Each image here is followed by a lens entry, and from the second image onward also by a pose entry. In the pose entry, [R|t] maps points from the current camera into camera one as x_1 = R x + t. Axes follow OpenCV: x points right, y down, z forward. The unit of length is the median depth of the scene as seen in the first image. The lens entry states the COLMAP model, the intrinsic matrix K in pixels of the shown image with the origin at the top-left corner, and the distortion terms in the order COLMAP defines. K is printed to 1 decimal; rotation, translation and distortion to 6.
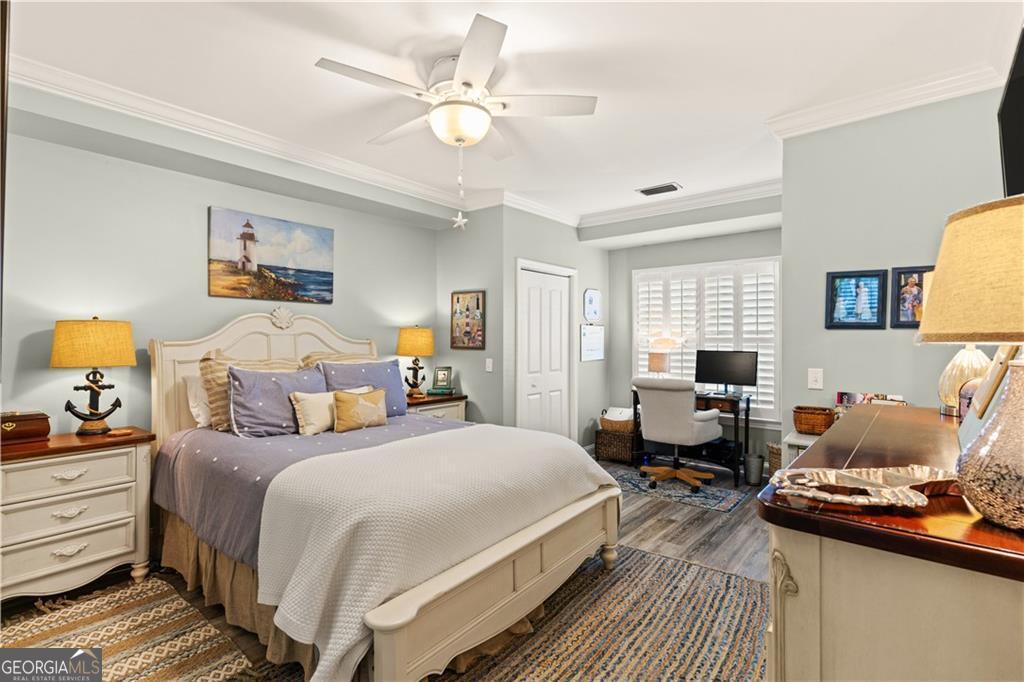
lens RADIAL K [[495.5, 0, 511.6], [0, 495.5, 339.9], [0, 0, 1]] dist [0.026036, -0.000495]
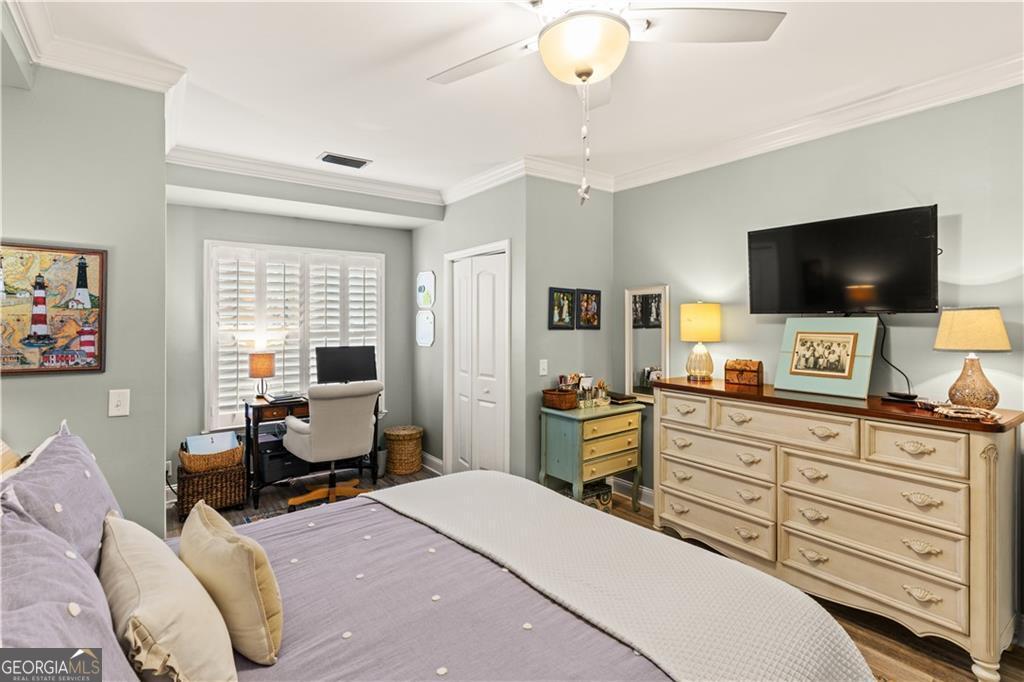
lens RADIAL K [[495.5, 0, 499.6], [0, 495.5, 322.4], [0, 0, 1]] dist [0.026036, -0.000495]
pose [[0.264829, -0.007952, 0.964263, -0.421731], [-0.000028, 0.999966, 0.008255, -0.032698], [-0.964296, -0.002213, 0.264819, 0.489979]]
